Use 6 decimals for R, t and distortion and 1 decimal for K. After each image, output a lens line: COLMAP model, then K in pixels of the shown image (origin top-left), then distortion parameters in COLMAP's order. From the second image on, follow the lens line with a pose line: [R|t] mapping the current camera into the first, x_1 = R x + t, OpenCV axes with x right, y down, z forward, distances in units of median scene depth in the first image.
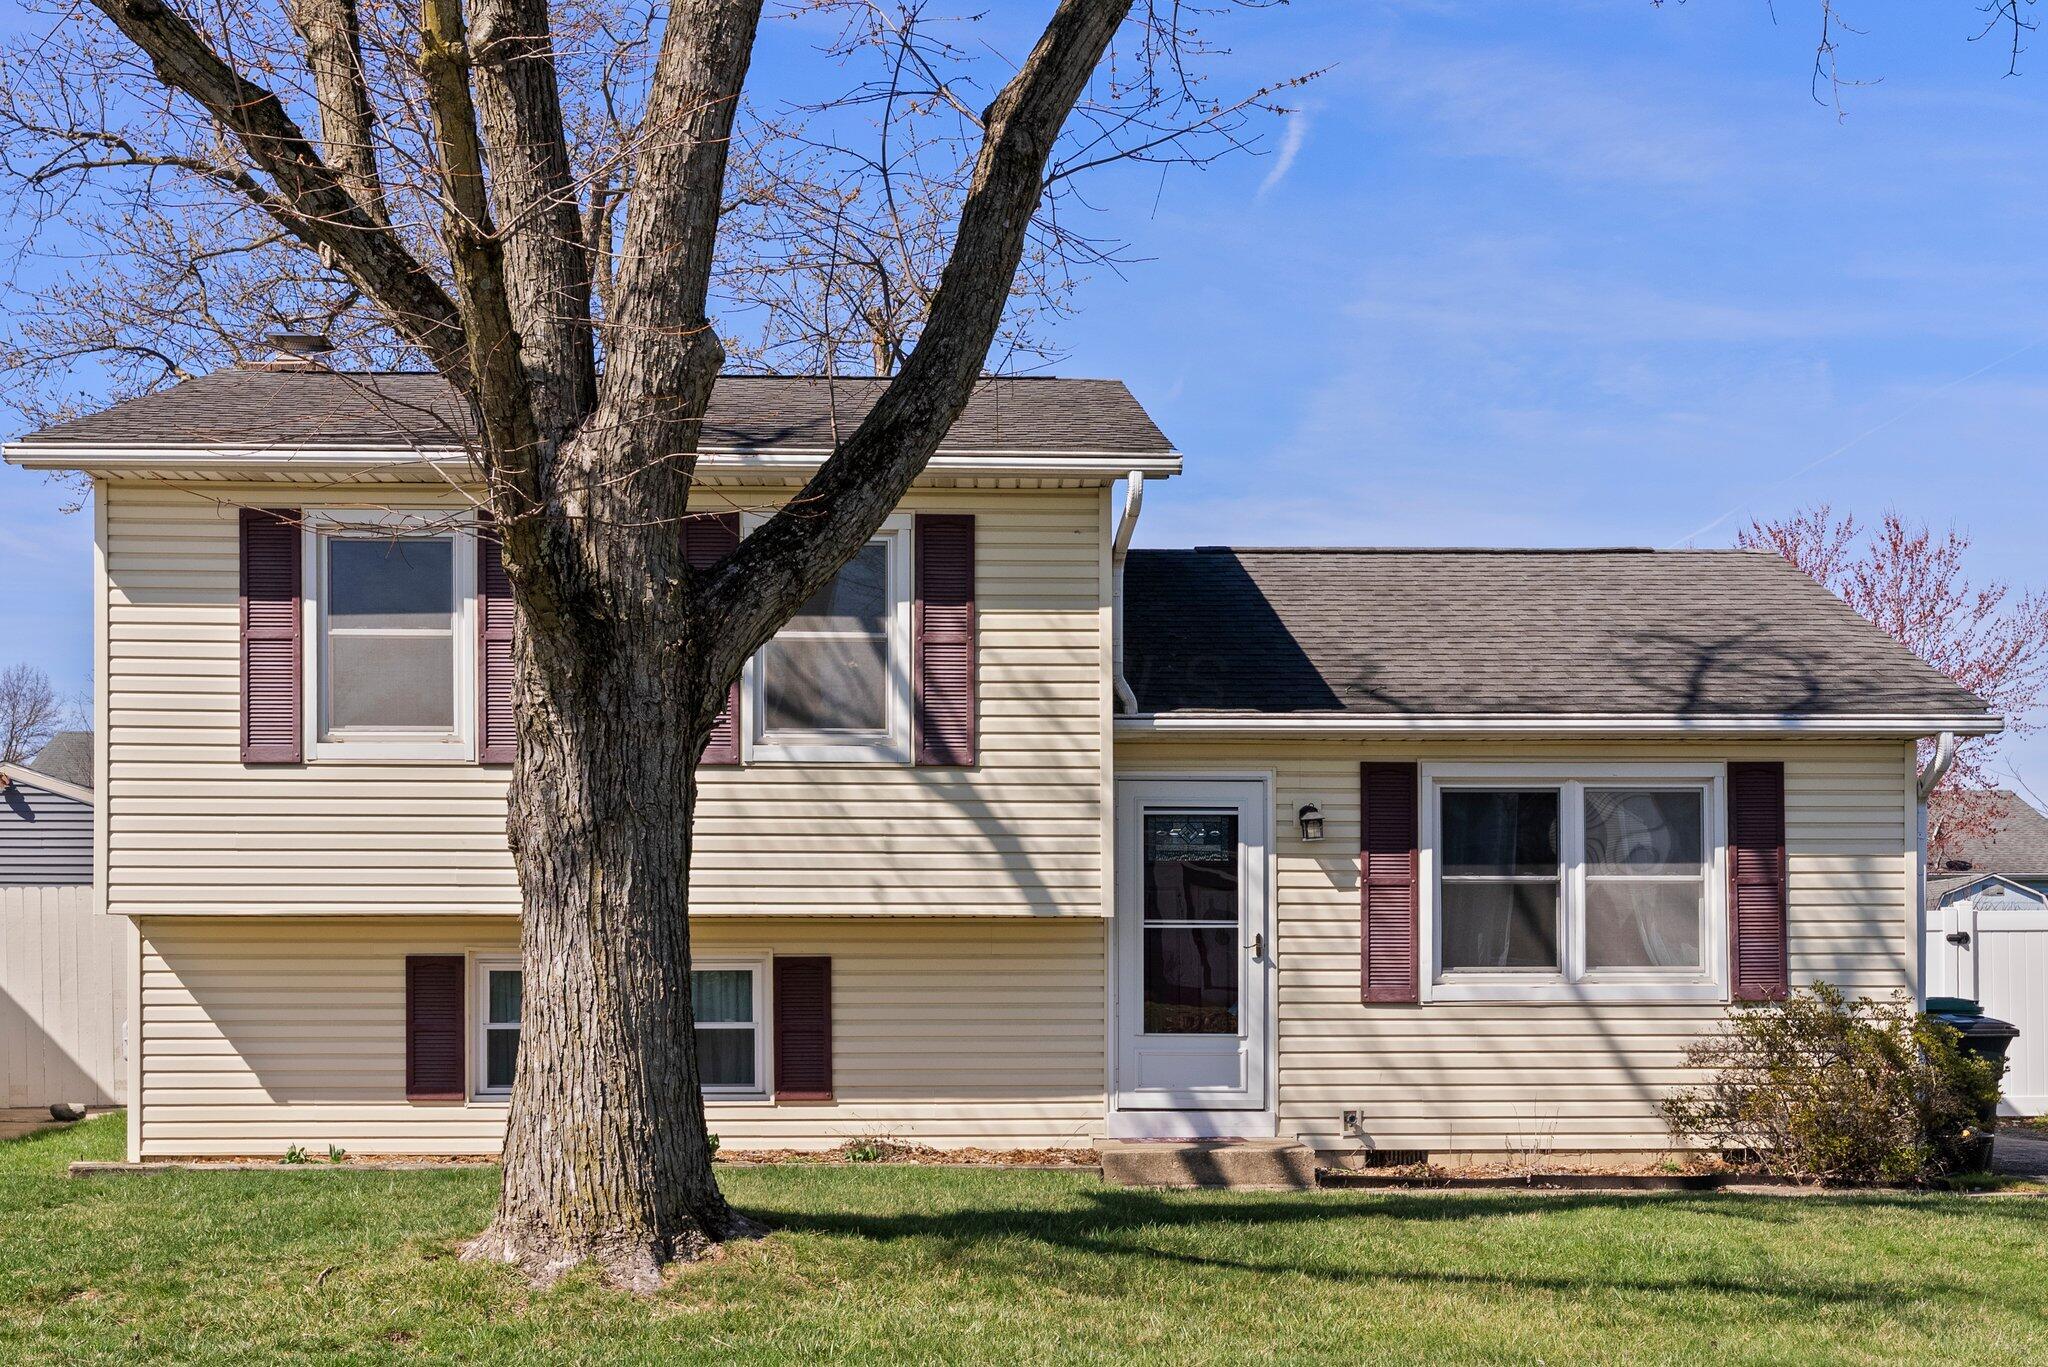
lens RADIAL K [[2596.8, 0, 1024.0], [0, 2596.8, 683.5], [0, 0, 1]] dist [0.000746, 0.048874]
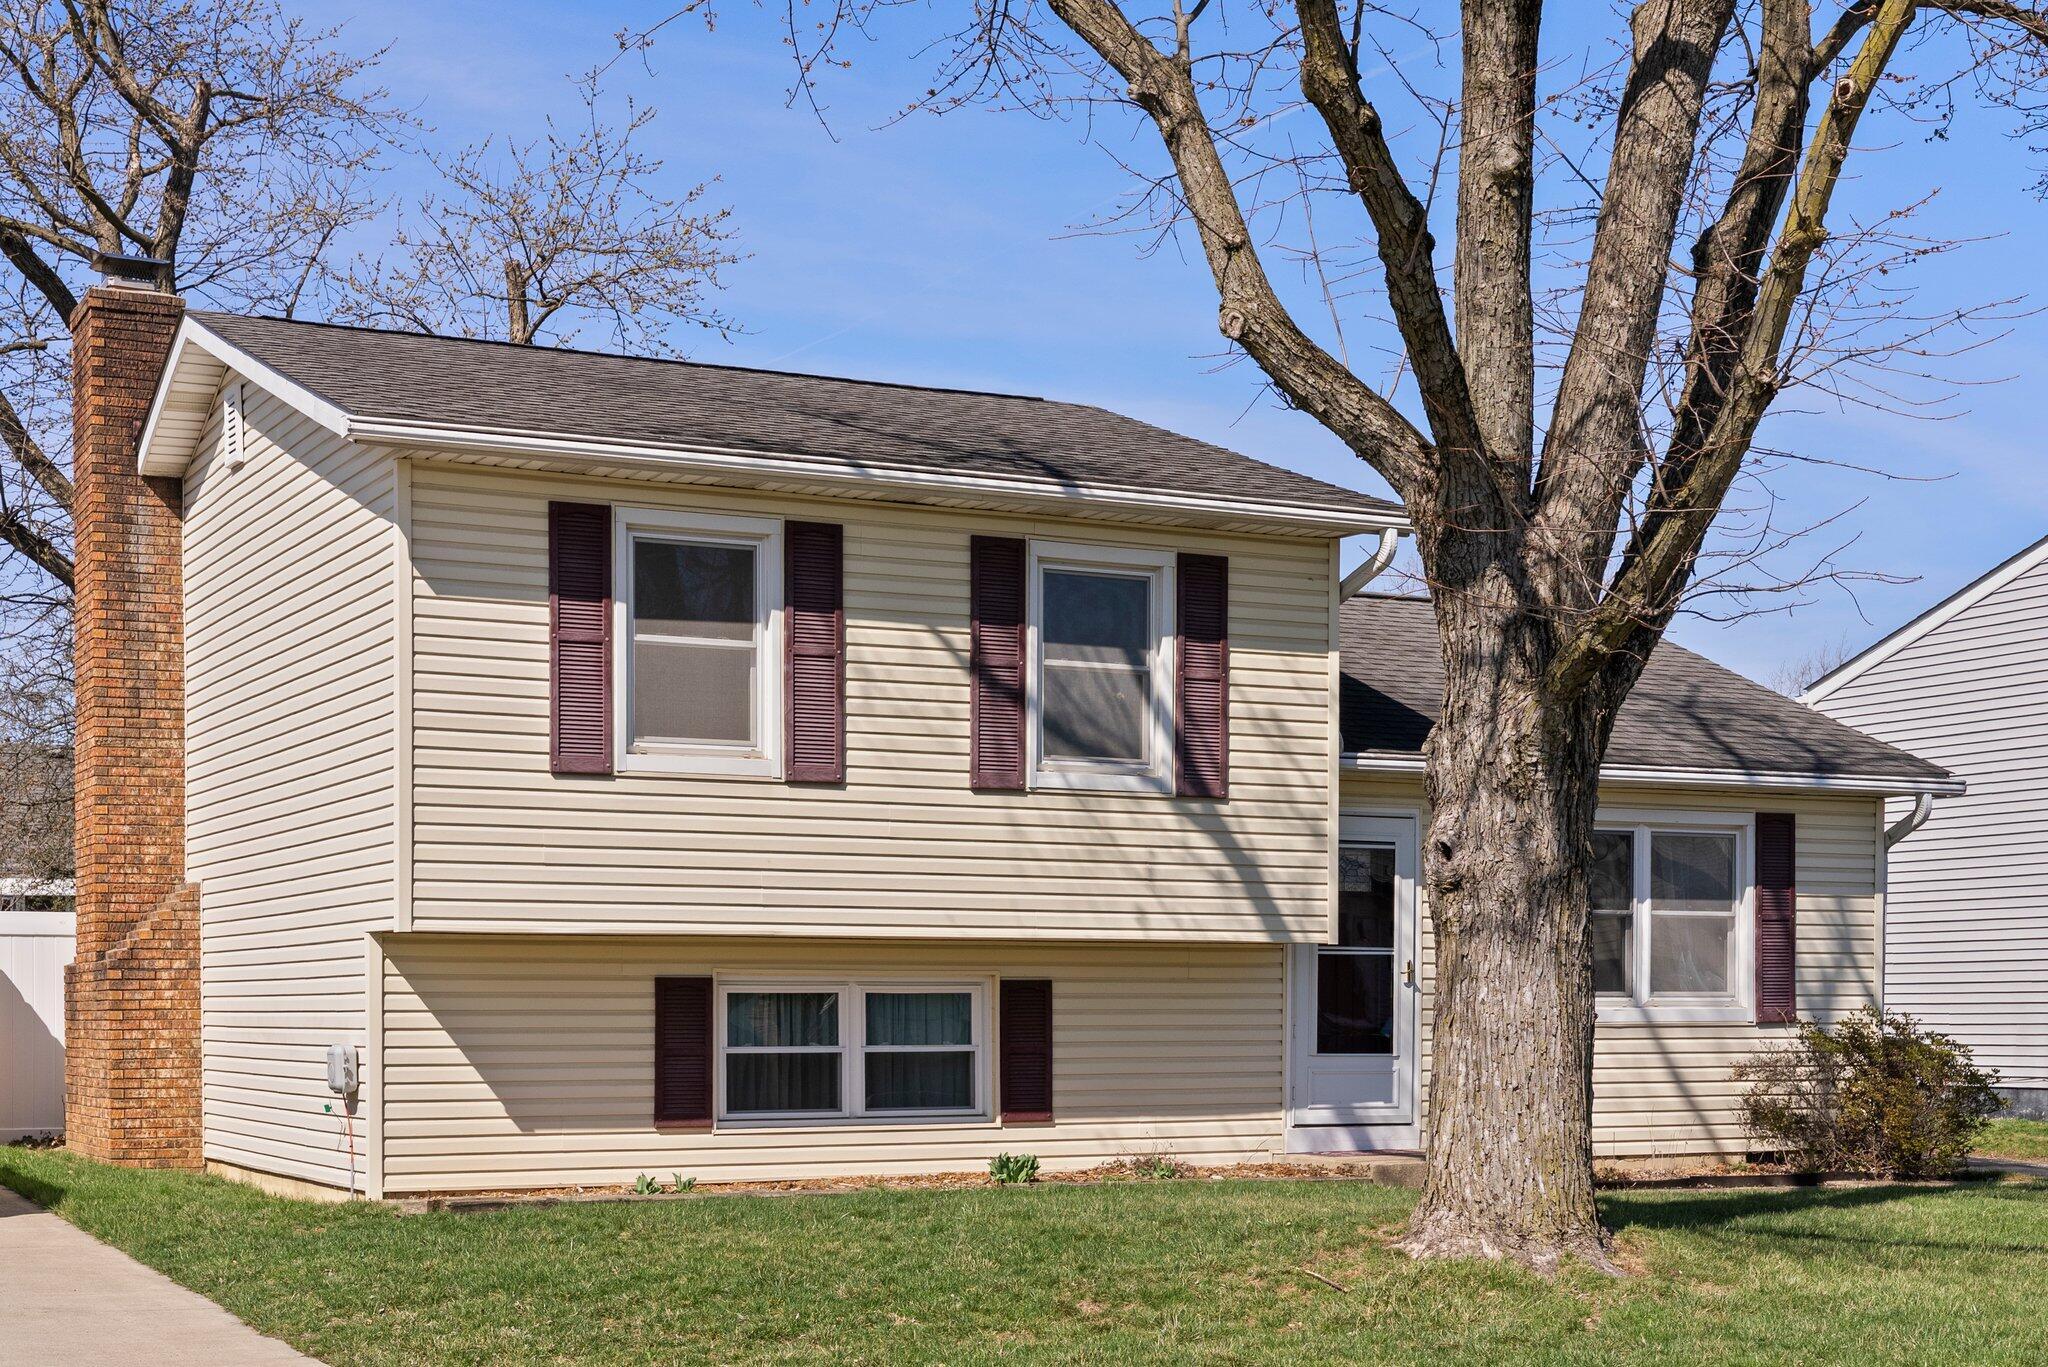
lens RADIAL K [[2987.6, 0, 1024.0], [0, 2987.6, 683.5], [0, 0, 1]] dist [0.015614, -0.019105]
pose [[0.905583, 0.046182, 0.421647, -0.584729], [-0.050679, 0.998715, -0.000540, -0.009304], [-0.421130, -0.020880, 0.906760, -0.051848]]
